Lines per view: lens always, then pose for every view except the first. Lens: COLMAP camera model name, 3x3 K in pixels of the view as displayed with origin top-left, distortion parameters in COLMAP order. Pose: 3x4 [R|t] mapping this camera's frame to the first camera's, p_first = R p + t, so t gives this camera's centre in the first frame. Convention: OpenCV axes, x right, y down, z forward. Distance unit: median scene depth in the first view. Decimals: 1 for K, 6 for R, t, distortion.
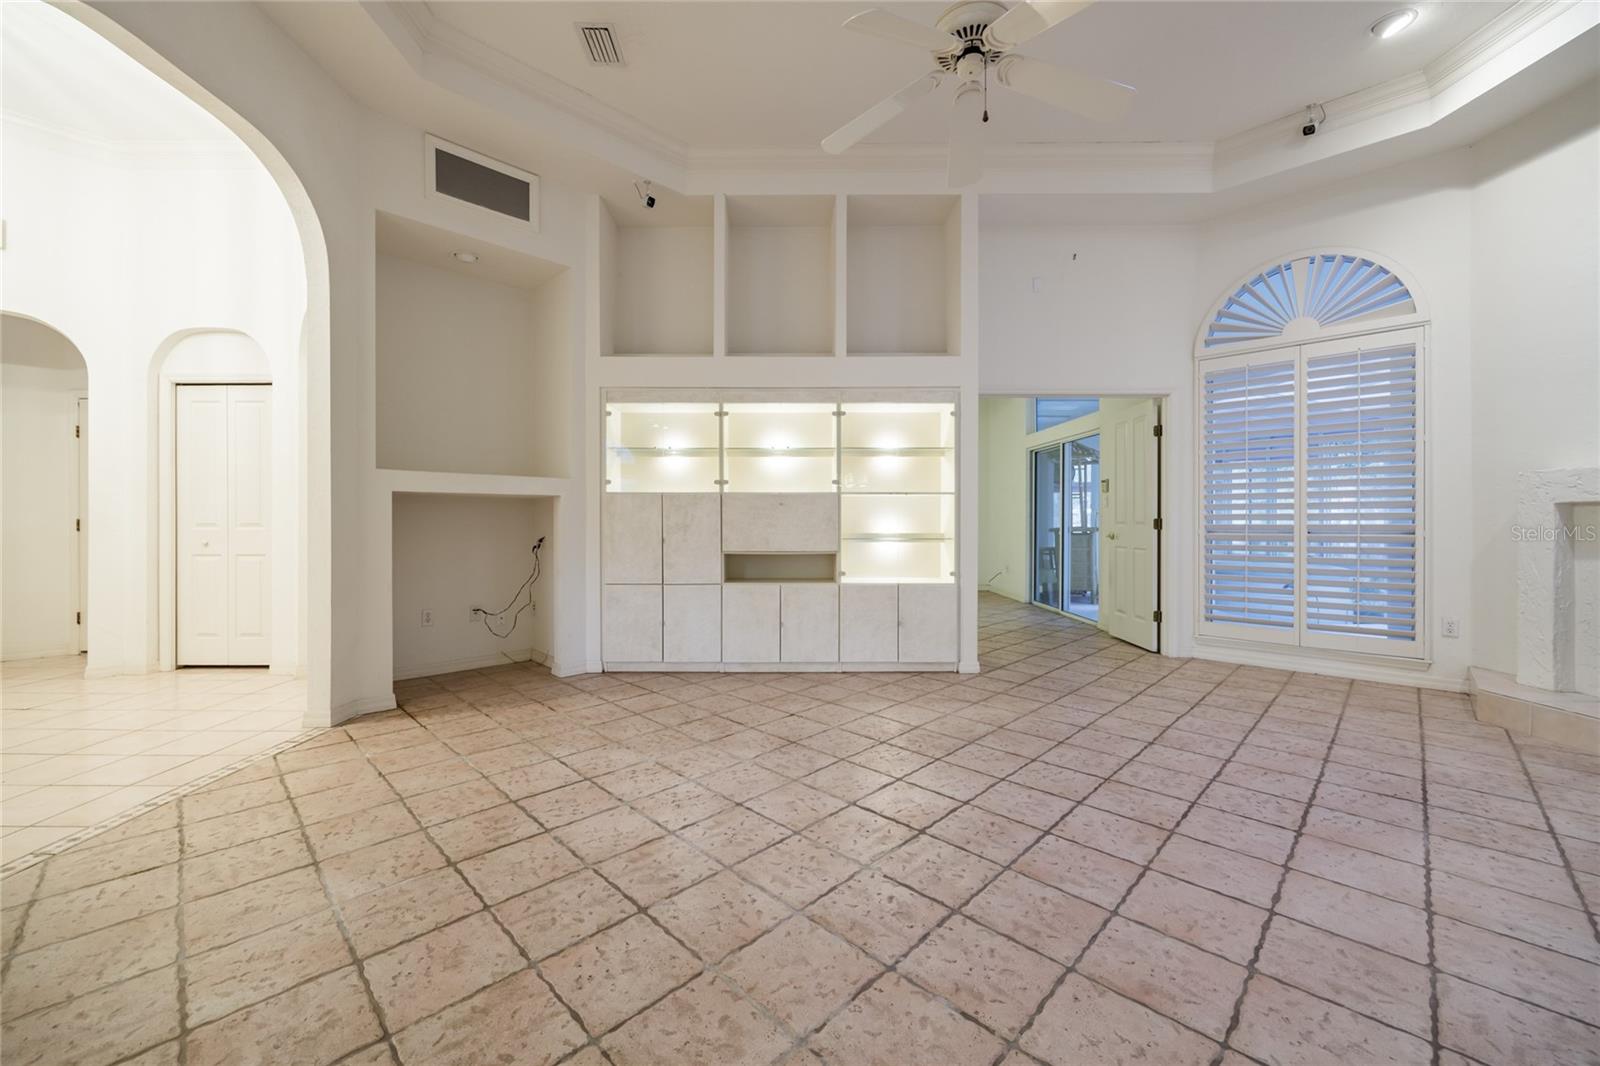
lens RADIAL K [[621.2, 0, 801.5], [0, 621.2, 527.5], [0, 0, 1]] dist [-0.001519, -0.000409]
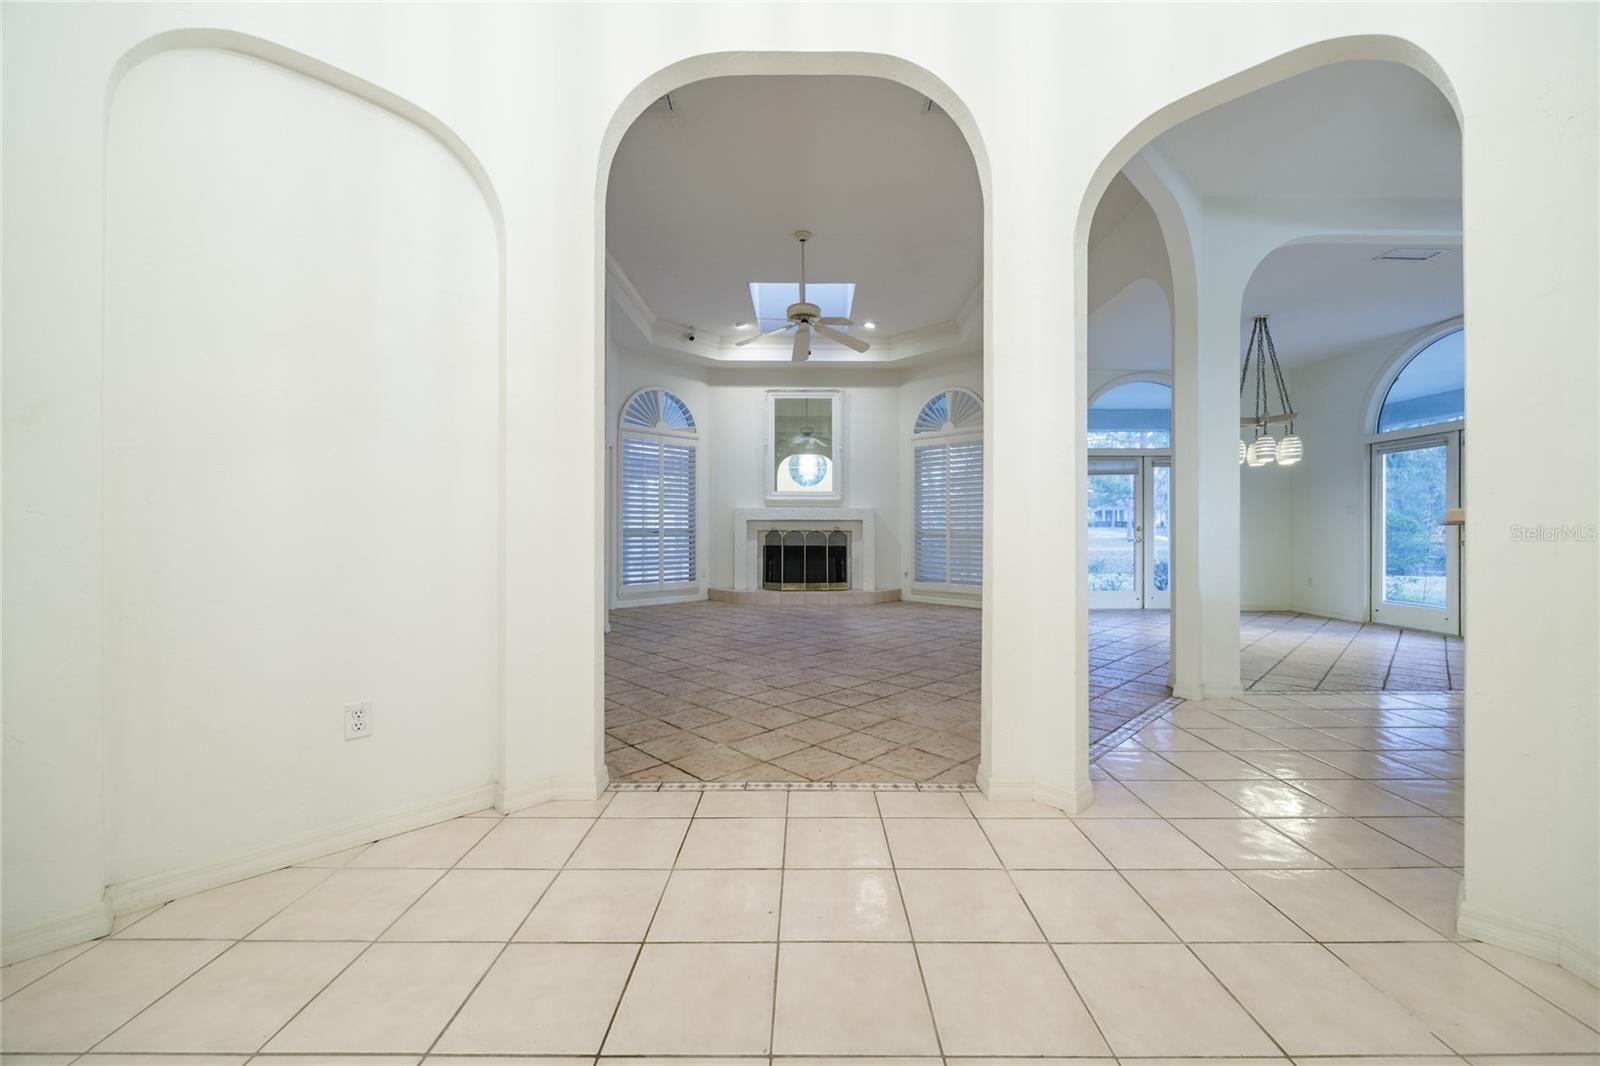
lens RADIAL K [[621.2, 0, 801.5], [0, 621.2, 527.5], [0, 0, 1]] dist [-0.001519, -0.000409]
pose [[0.000309, 0.007449, 0.999972, -1.620036], [0.003480, 0.999966, -0.007450, 0.013826], [-0.999994, 0.003482, 0.000283, 0.807798]]
